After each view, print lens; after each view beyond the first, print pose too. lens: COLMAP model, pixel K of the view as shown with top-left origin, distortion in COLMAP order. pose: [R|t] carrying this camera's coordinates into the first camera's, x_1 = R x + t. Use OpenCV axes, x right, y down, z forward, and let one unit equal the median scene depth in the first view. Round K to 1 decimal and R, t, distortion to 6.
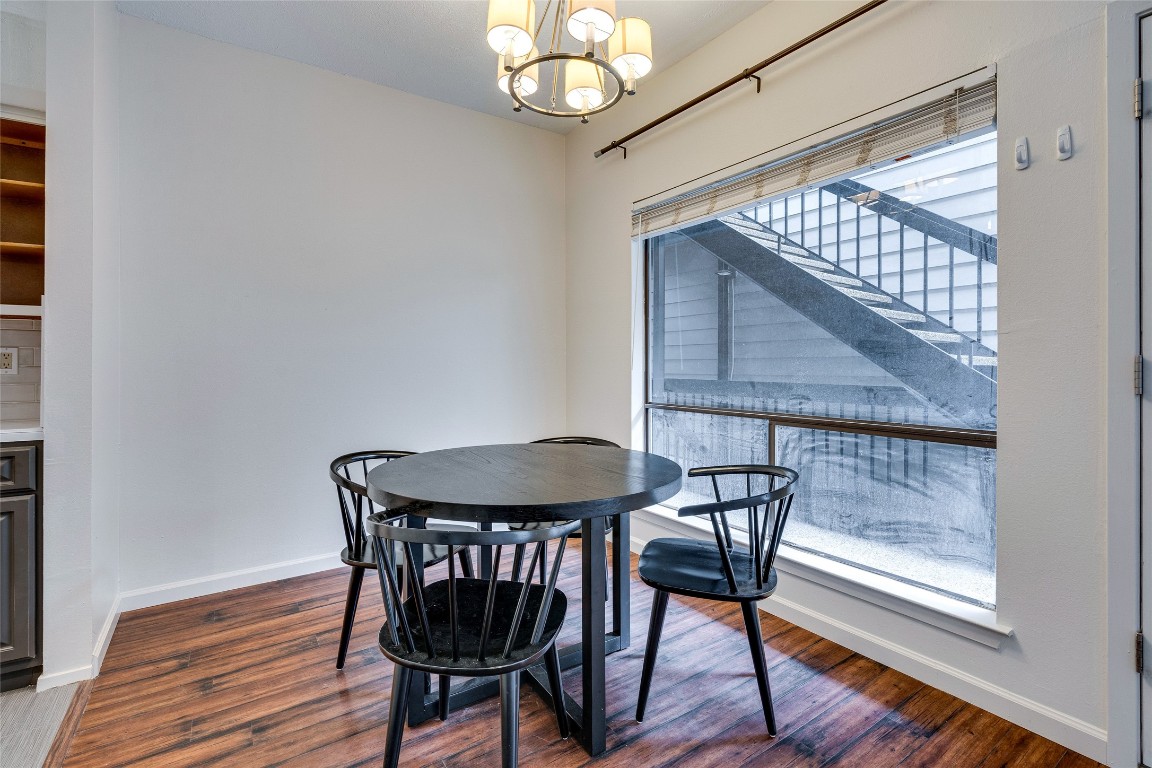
lens RADIAL K [[528.9, 0, 579.3], [0, 528.9, 364.9], [0, 0, 1]] dist [-0.001336, 0.000144]
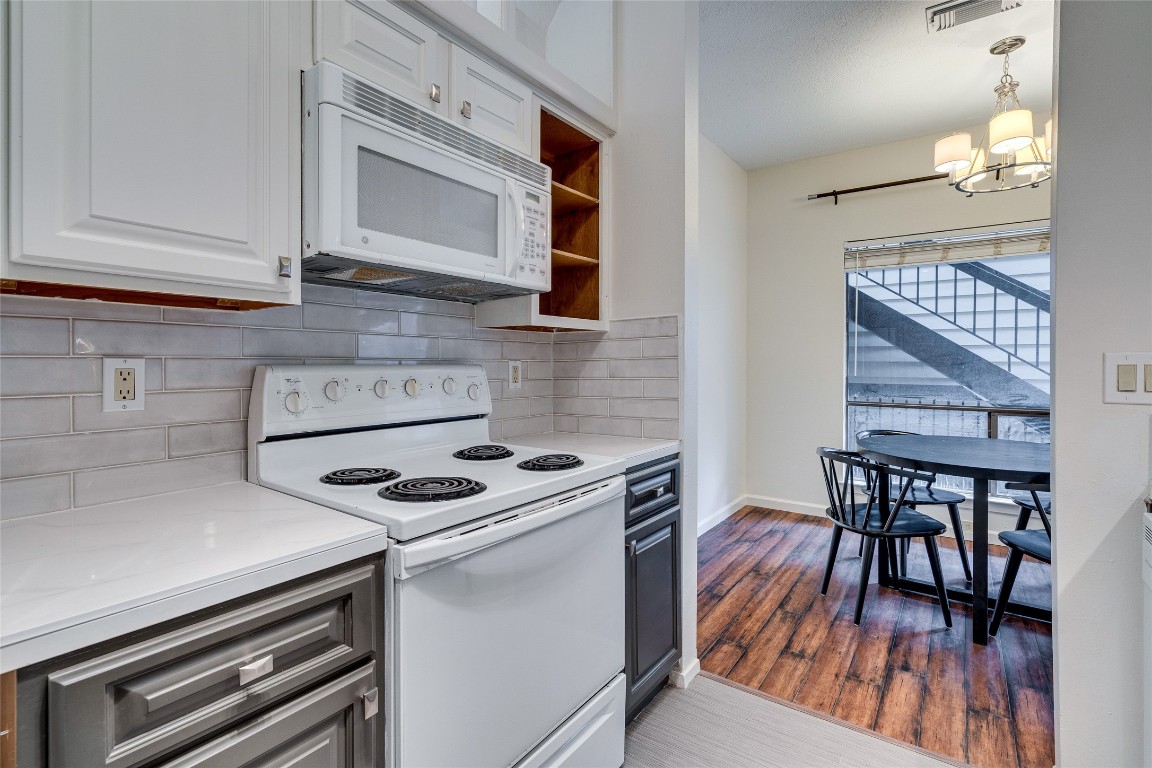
lens RADIAL K [[528.9, 0, 579.3], [0, 528.9, 364.9], [0, 0, 1]] dist [-0.001336, 0.000144]
pose [[0.939491, 0.000596, 0.342574, -1.503779], [-0.003726, 0.999957, 0.008476, -0.037085], [-0.342554, -0.009240, 0.939453, 0.074664]]
